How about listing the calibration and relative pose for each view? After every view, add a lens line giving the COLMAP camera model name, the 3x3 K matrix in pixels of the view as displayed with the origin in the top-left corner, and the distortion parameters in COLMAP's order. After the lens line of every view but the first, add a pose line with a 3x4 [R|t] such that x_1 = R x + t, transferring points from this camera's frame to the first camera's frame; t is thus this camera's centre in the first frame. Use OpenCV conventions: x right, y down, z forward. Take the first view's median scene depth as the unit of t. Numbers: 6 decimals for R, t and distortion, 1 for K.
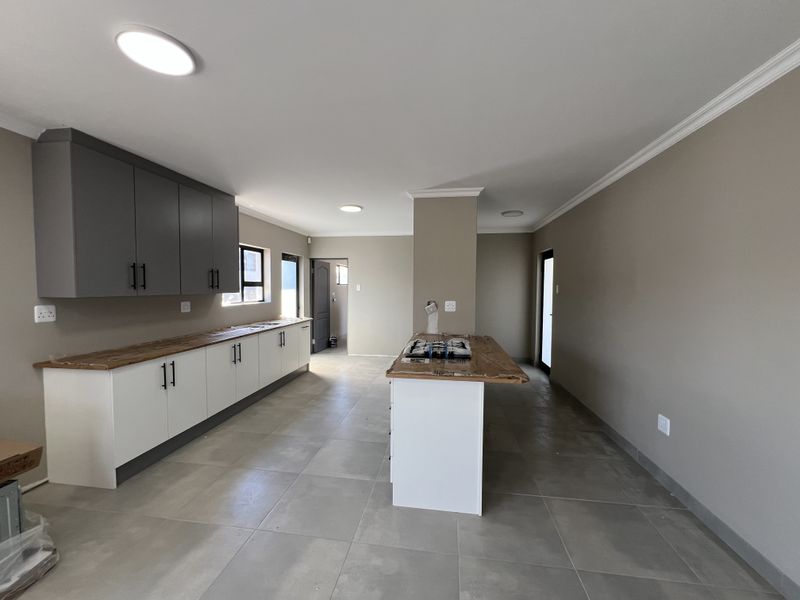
lens RADIAL K [[325.0, 0, 400.4], [0, 325.0, 300.8], [0, 0, 1]] dist [-0.002971, 0.001395]
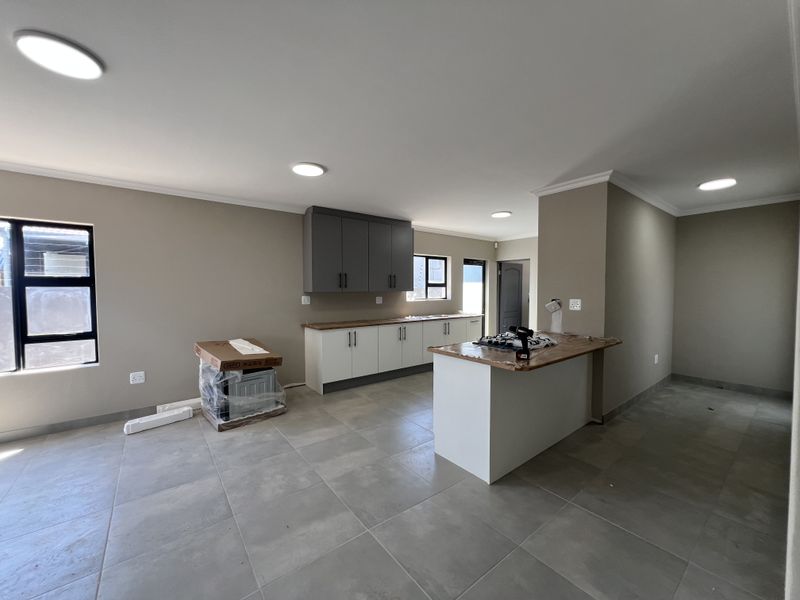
lens RADIAL K [[320.4, 0, 399.5], [0, 320.4, 301.5], [0, 0, 1]] dist [-0.000493, 0.000615]
pose [[0.721568, 0.020373, -0.692044, 0.587438], [-0.024302, 0.999696, 0.004092, 0.022058], [0.691917, 0.013865, 0.721844, -0.021928]]
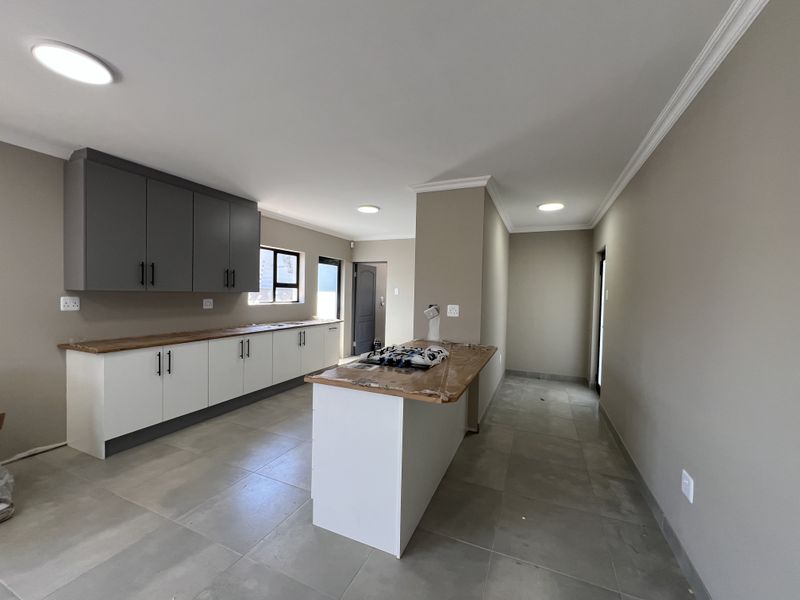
lens RADIAL K [[325.0, 0, 400.4], [0, 325.0, 301.2], [0, 0, 1]] dist [-0.002971, 0.001395]
pose [[0.964842, 0.023491, -0.261779, 0.340567], [-0.029034, 0.999428, -0.017326, 0.013740], [0.261222, 0.024318, 0.964972, 0.137534]]
